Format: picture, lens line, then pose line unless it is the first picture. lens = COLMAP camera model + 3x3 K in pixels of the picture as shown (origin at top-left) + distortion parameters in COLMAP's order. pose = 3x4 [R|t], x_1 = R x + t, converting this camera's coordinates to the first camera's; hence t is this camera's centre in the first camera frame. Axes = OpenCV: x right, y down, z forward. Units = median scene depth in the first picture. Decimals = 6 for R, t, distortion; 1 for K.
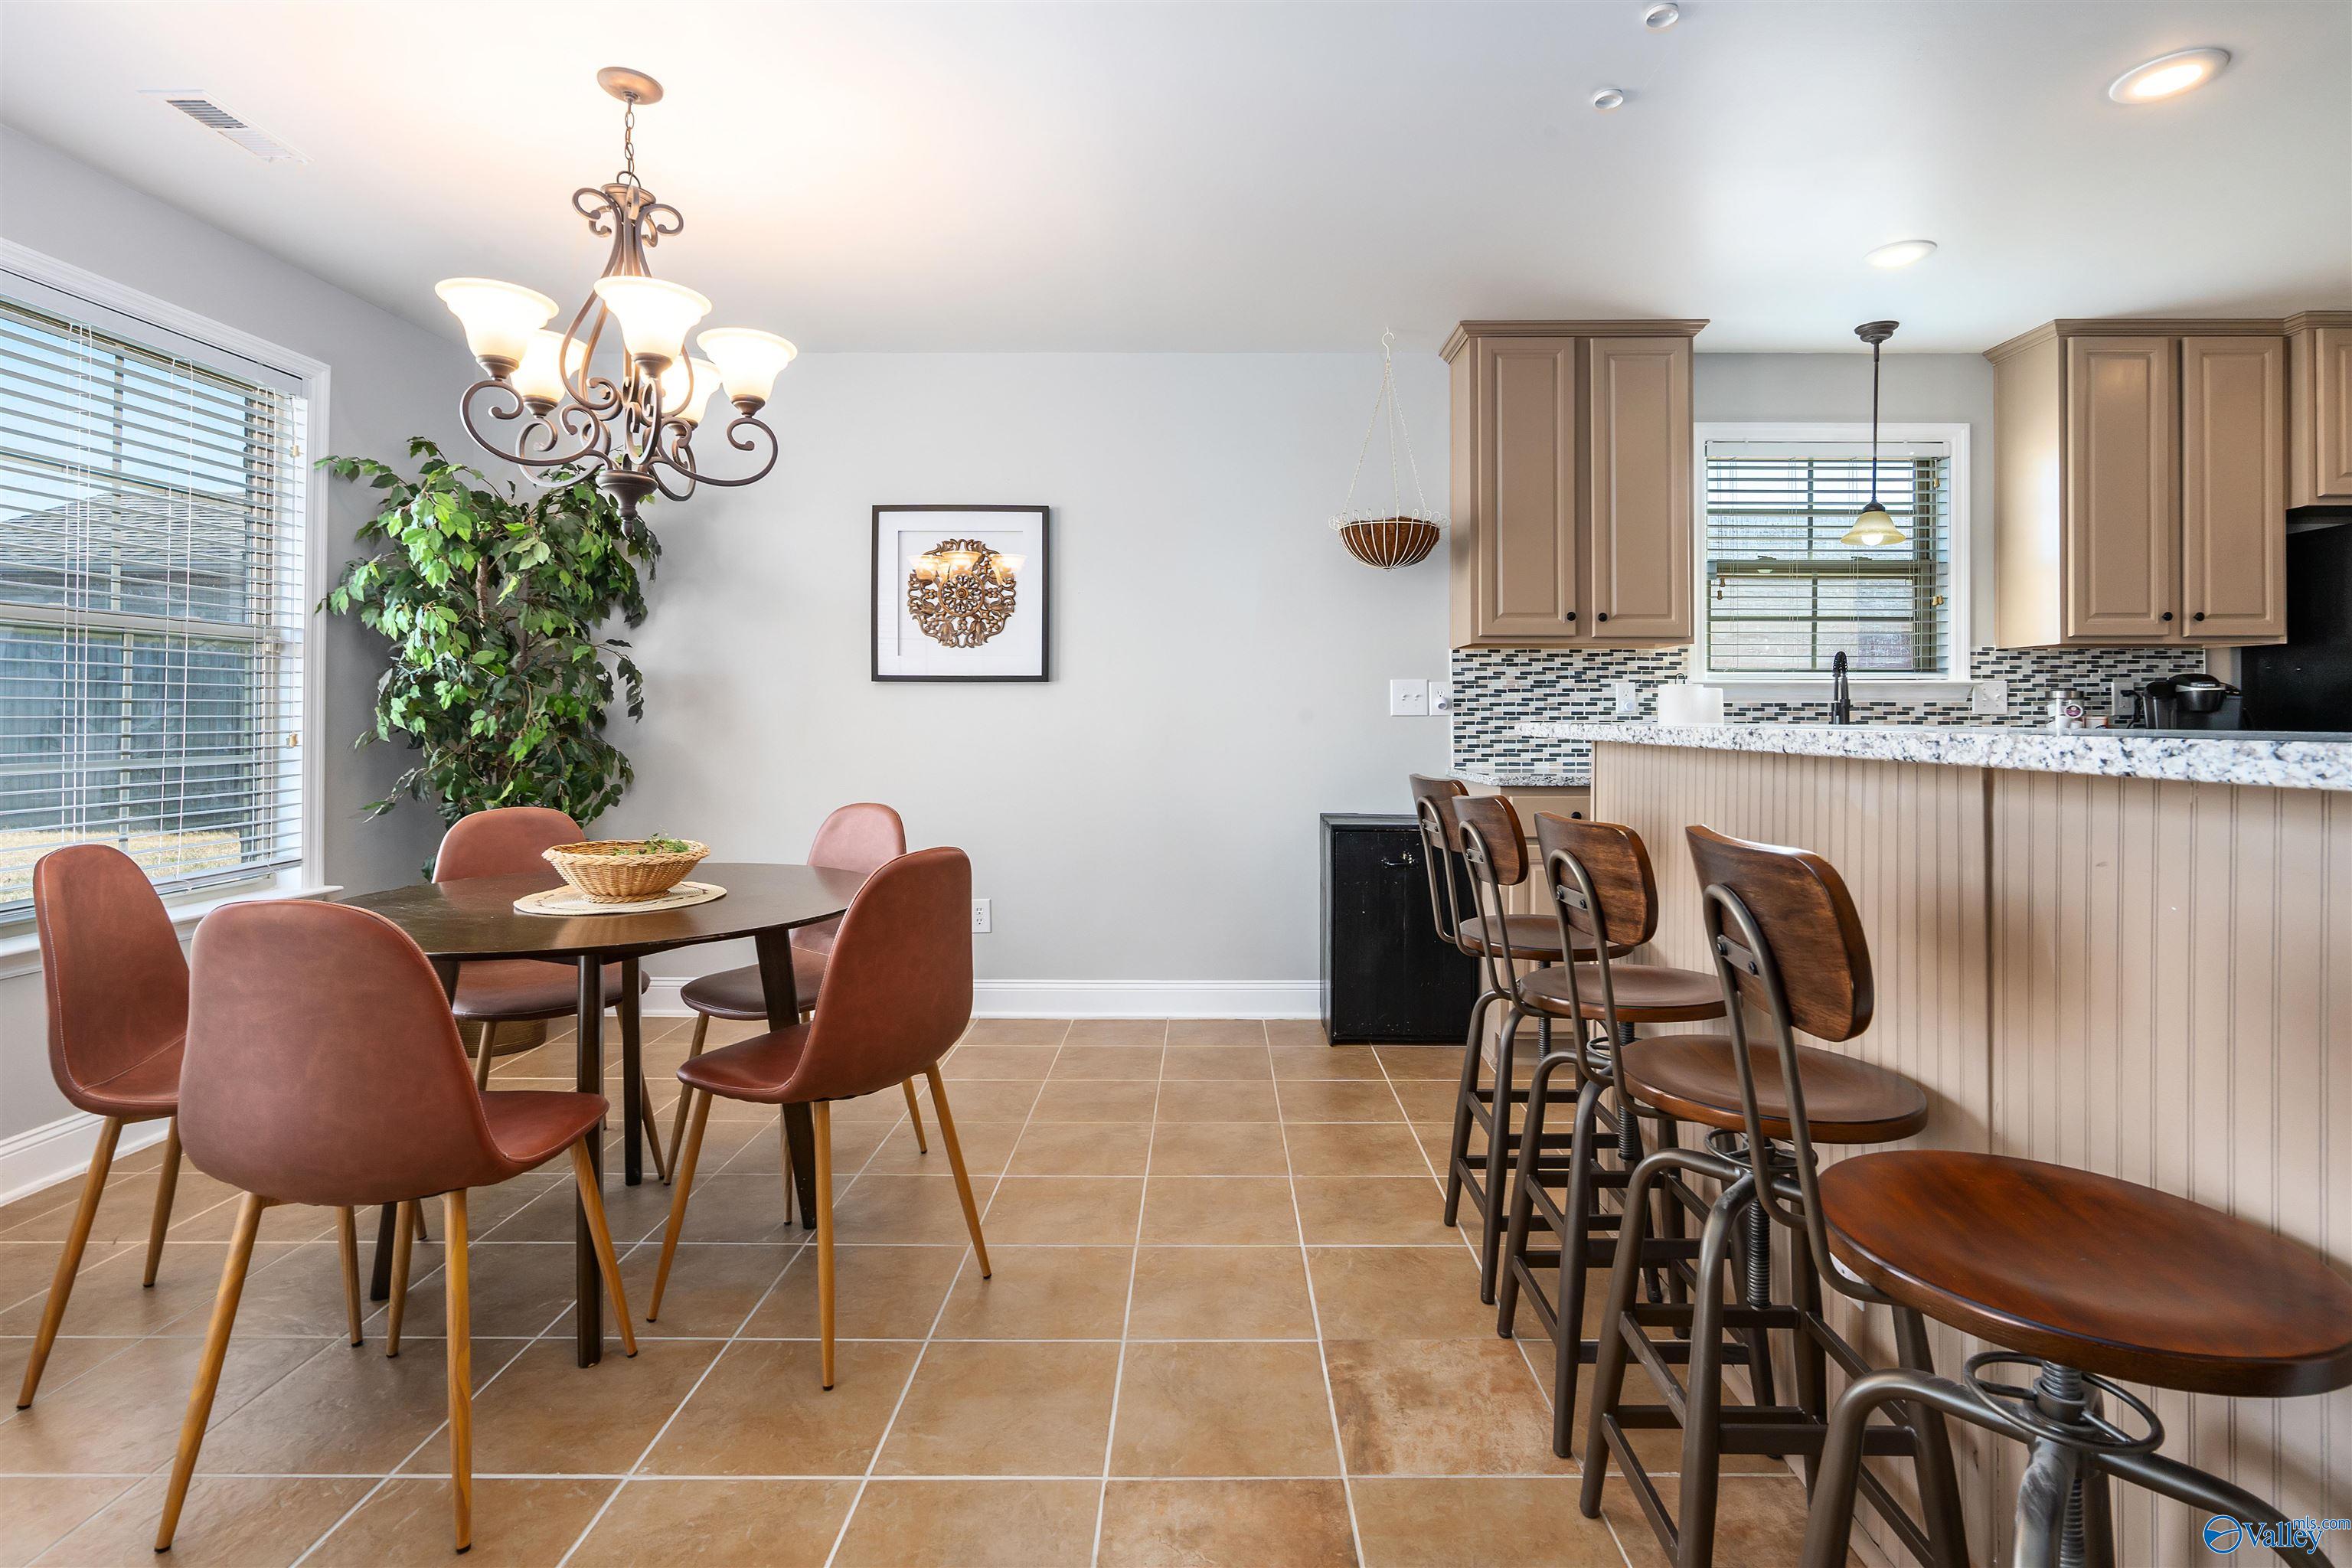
lens RADIAL K [[1086.7, 0, 1202.0], [0, 1086.7, 723.3], [0, 0, 1]] dist [-0.015678, 0.000269]
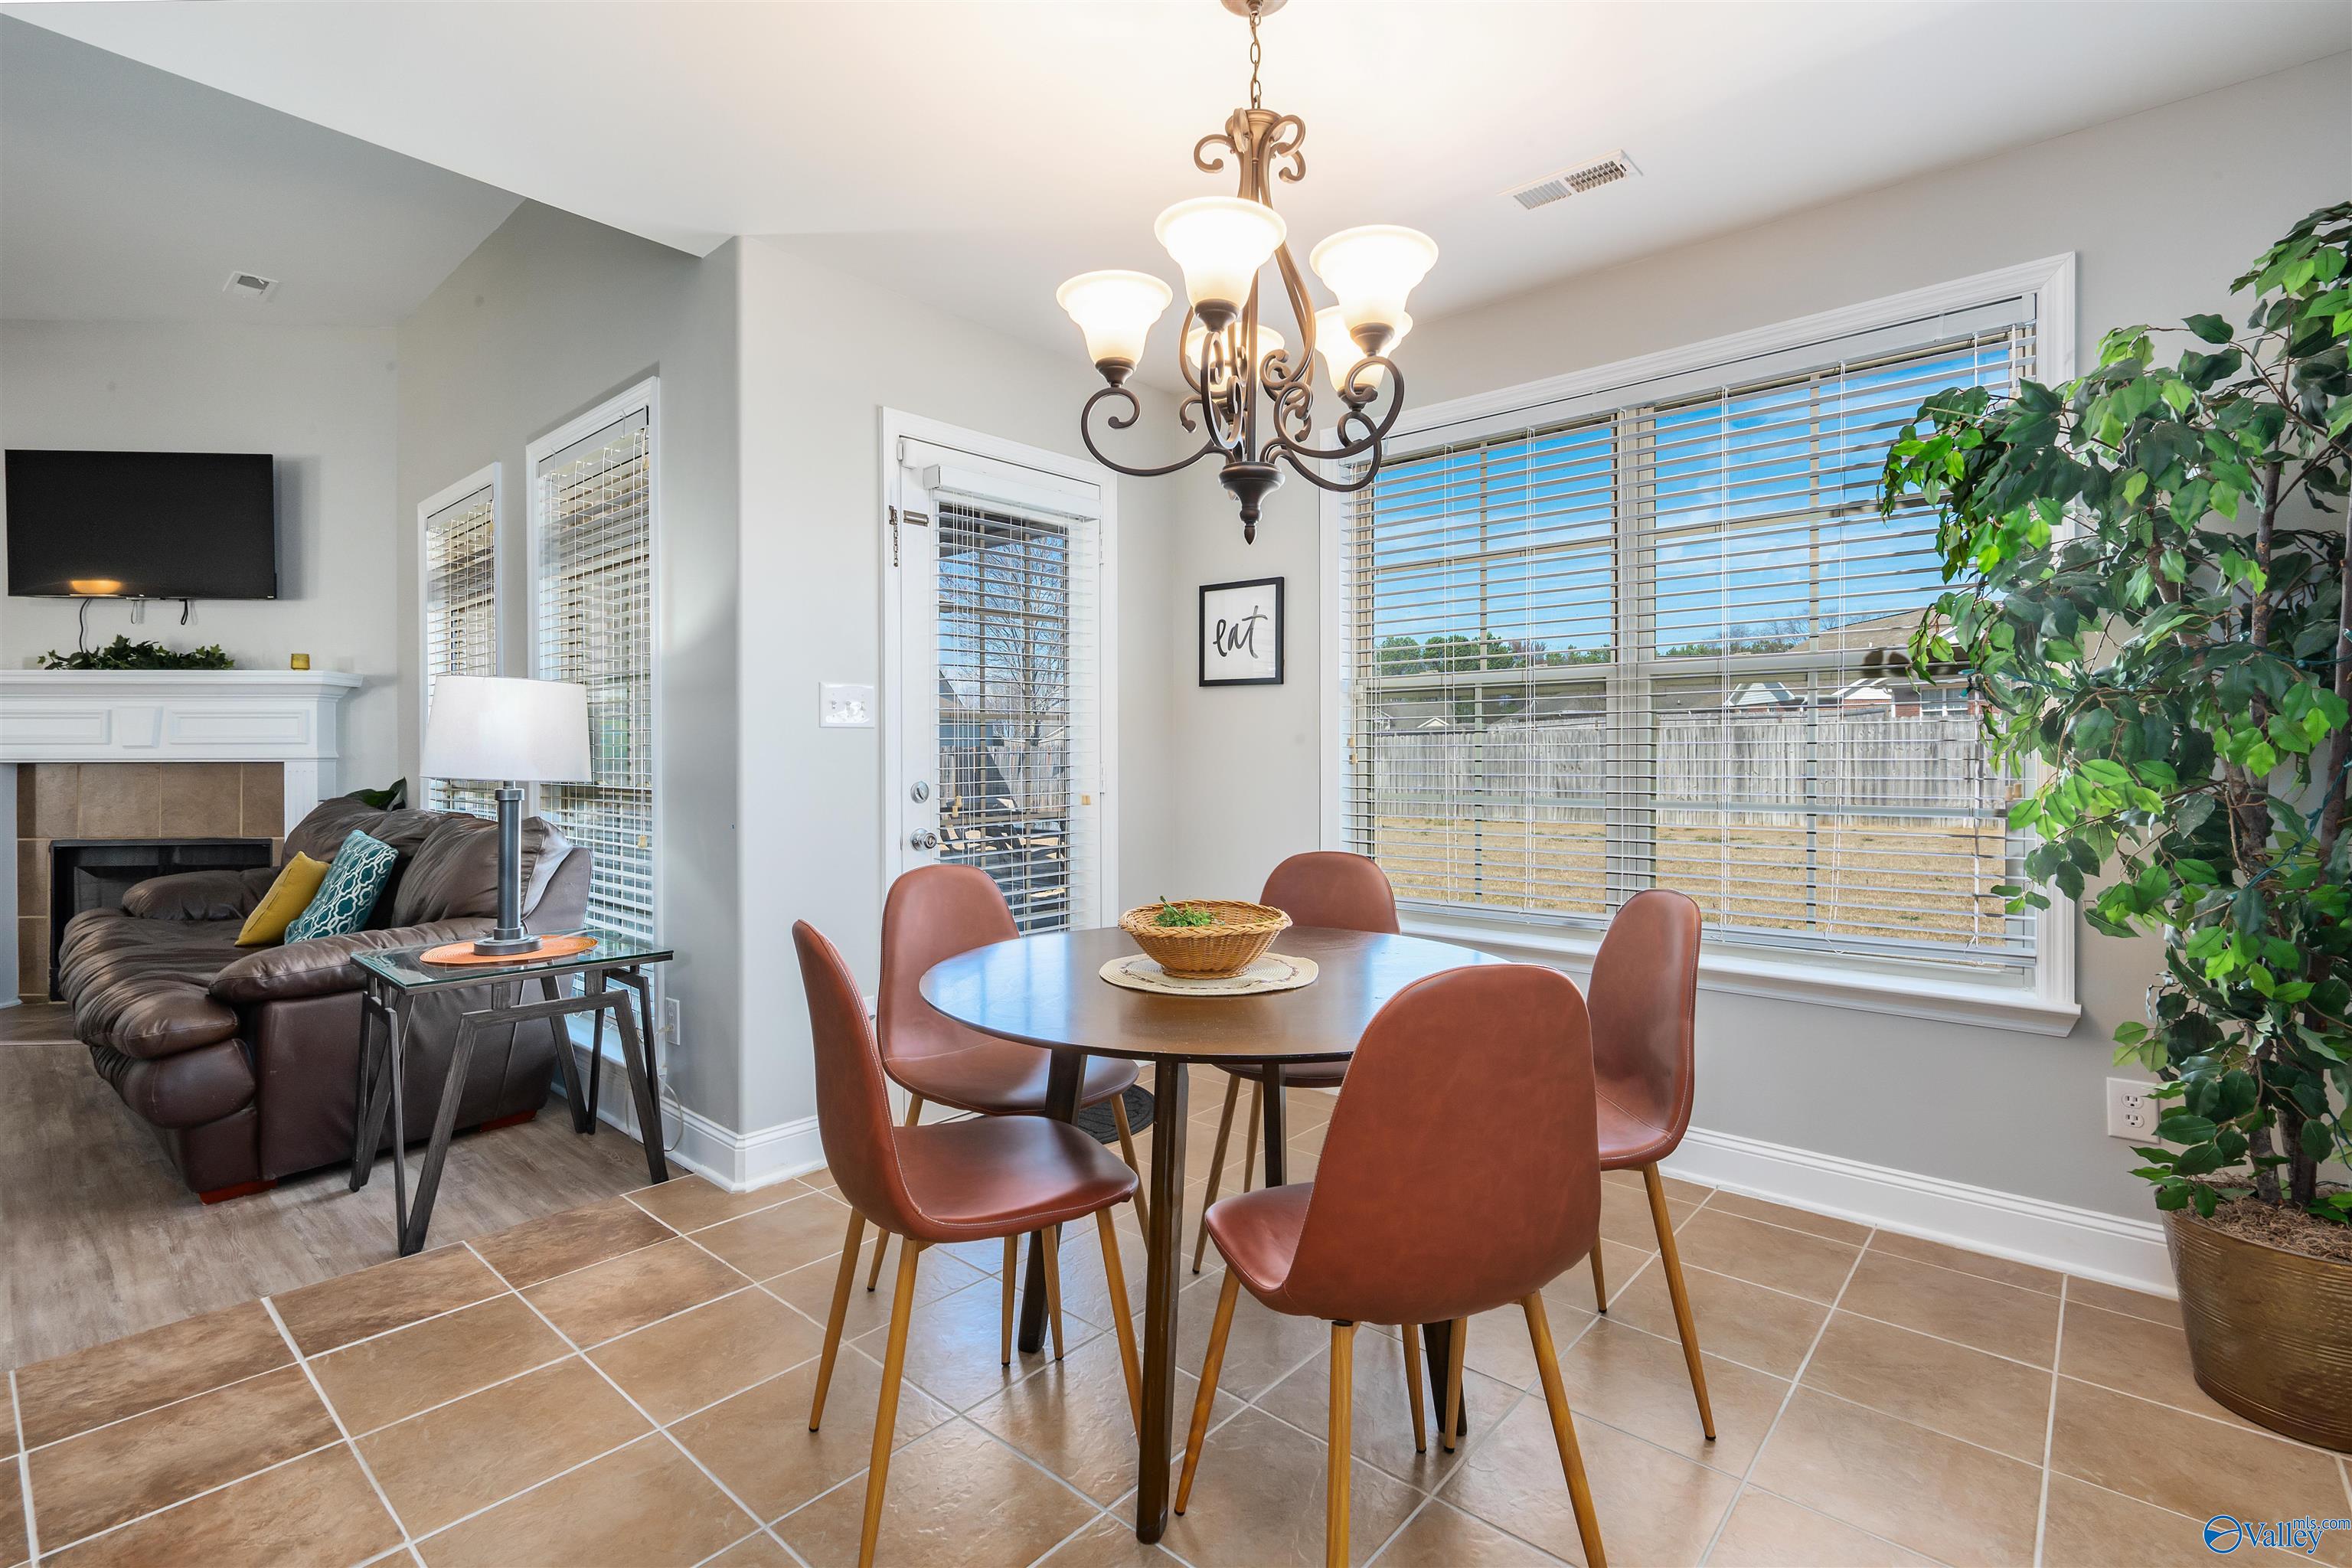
lens RADIAL K [[1074.7, 0, 1182.0], [0, 1074.7, 761.7], [0, 0, 1]] dist [-0.000820, 0.000871]
pose [[-0.654080, 0.001628, -0.756424, 0.086023], [-0.004925, 0.999967, 0.006410, -0.003276], [0.756409, 0.007918, -0.654050, 1.022527]]
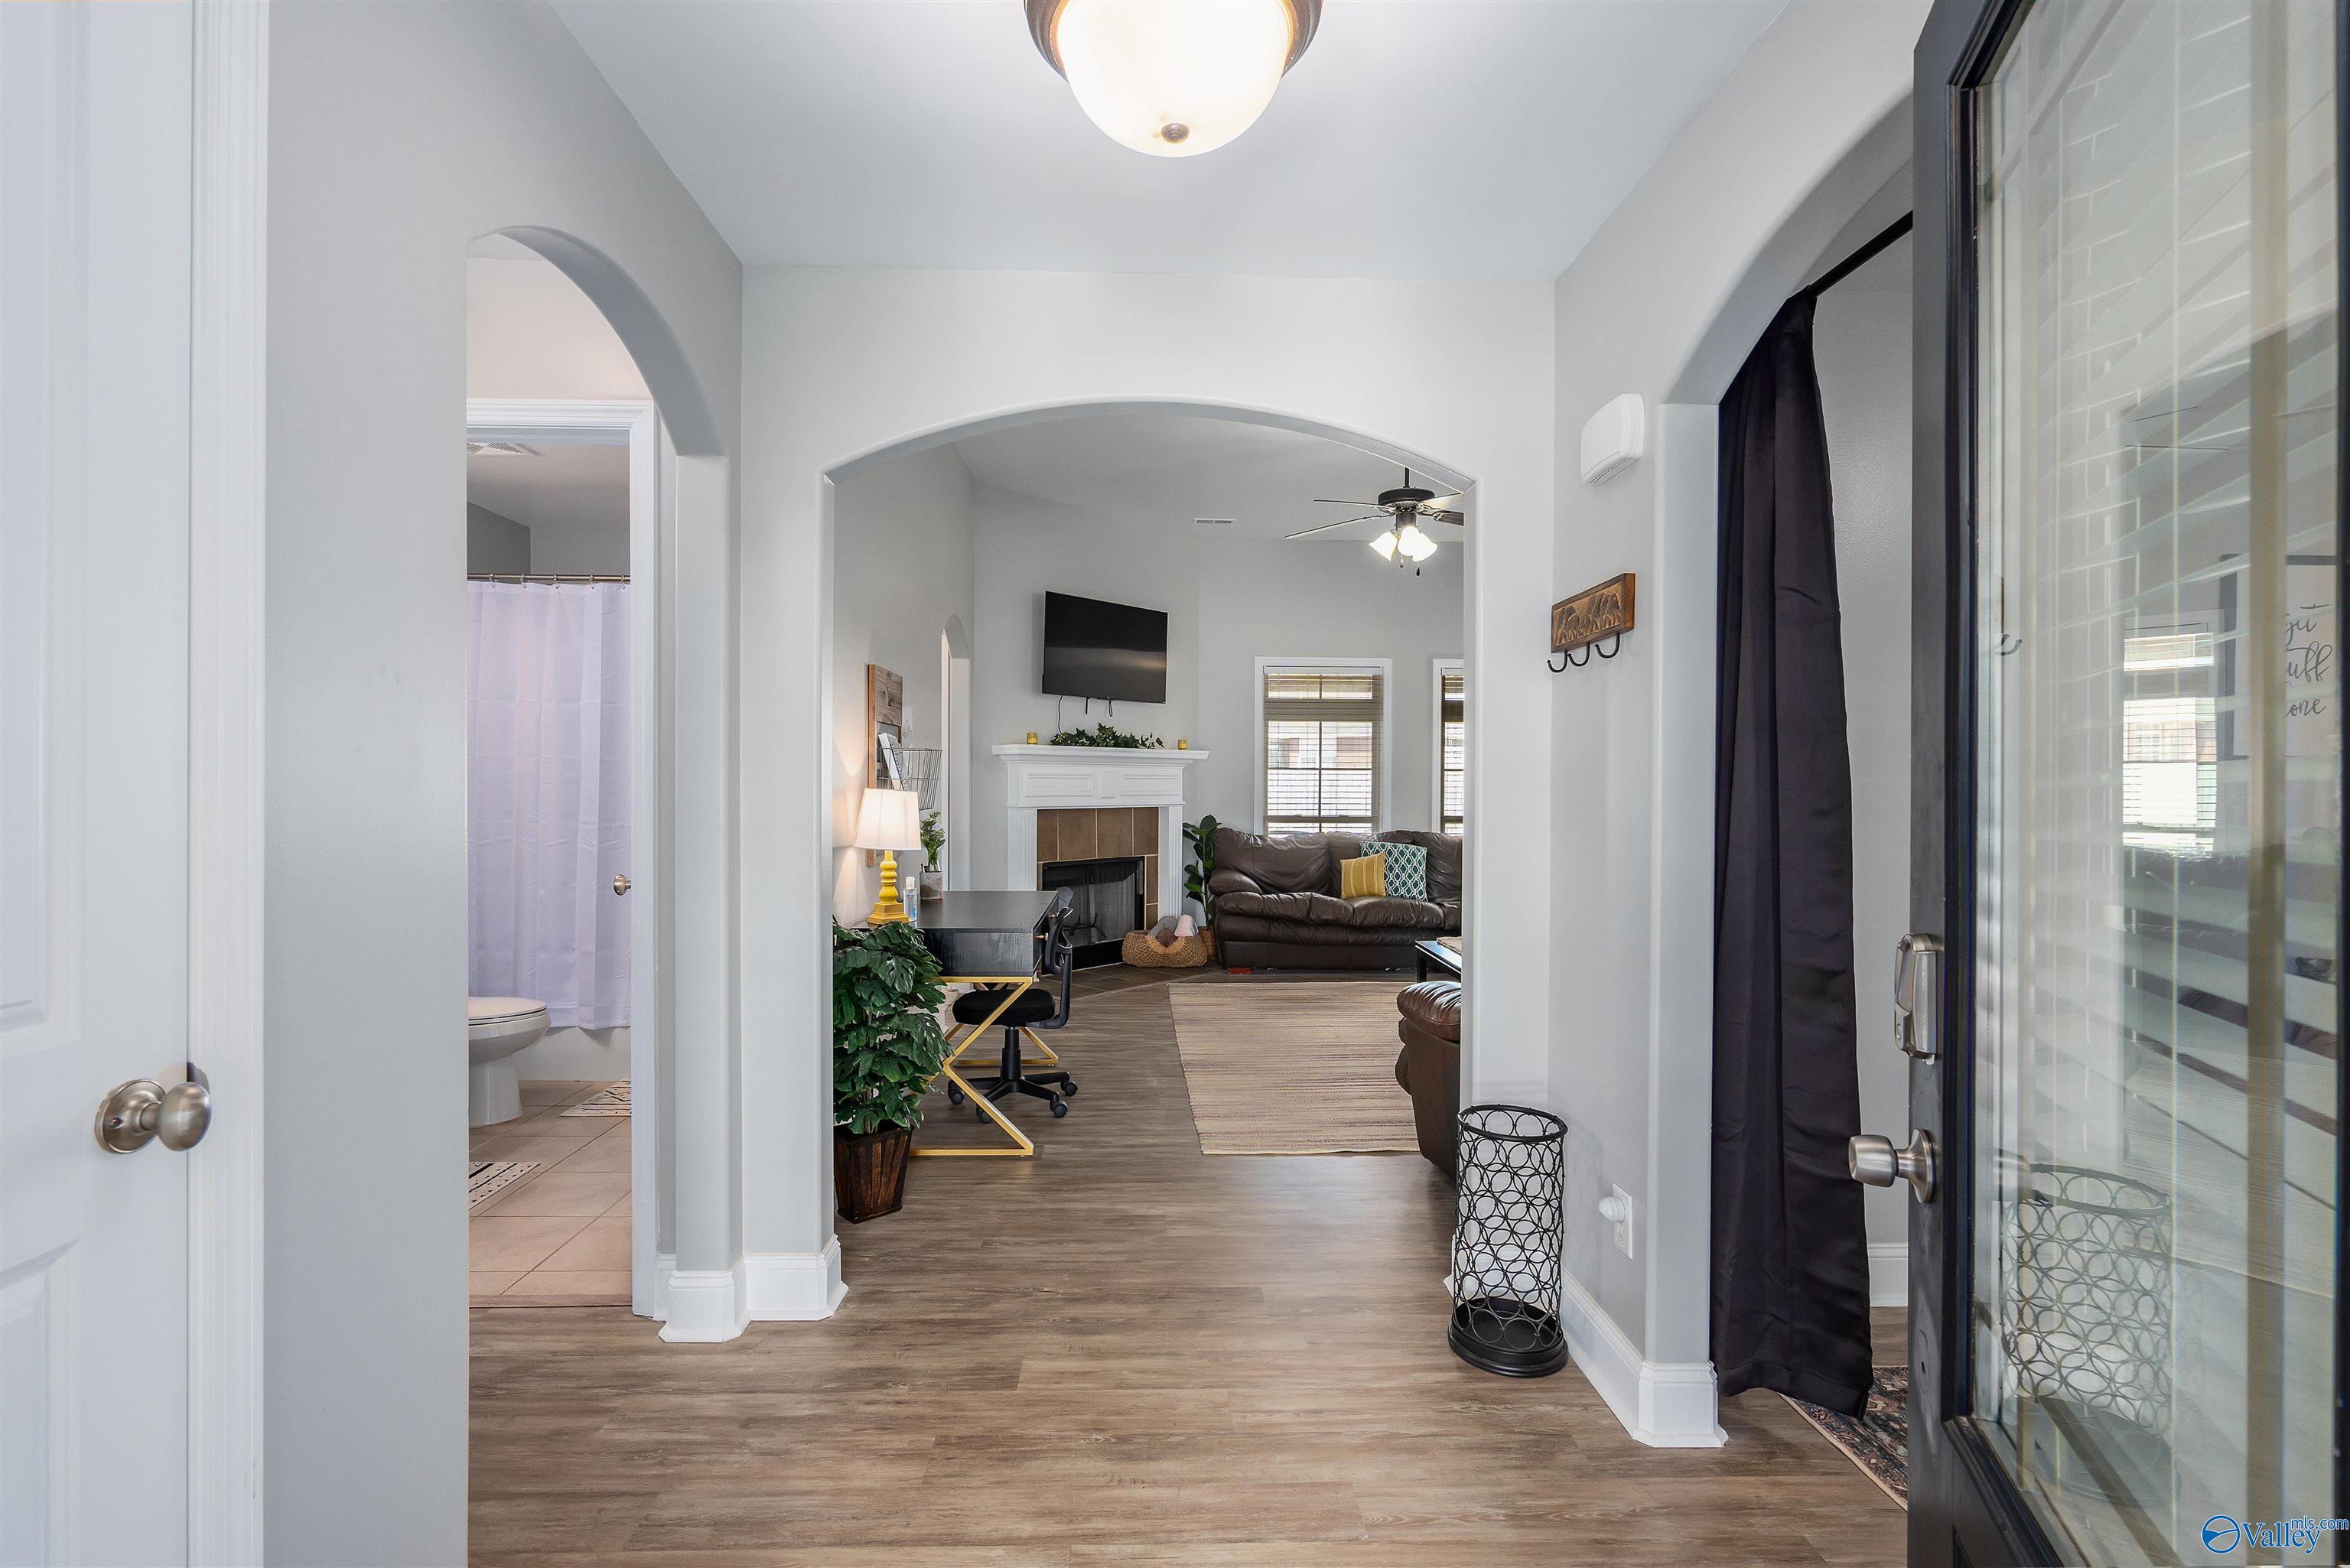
lens RADIAL K [[1073.0, 0, 1175.0], [0, 1073.0, 784.0], [0, 0, 1]] dist [-0.000393, 0.000158]
pose [[0.048474, -0.006638, -0.998802, 2.038777], [-0.007622, 0.999946, -0.007016, -0.020121], [0.998795, 0.007953, 0.048421, -0.907583]]
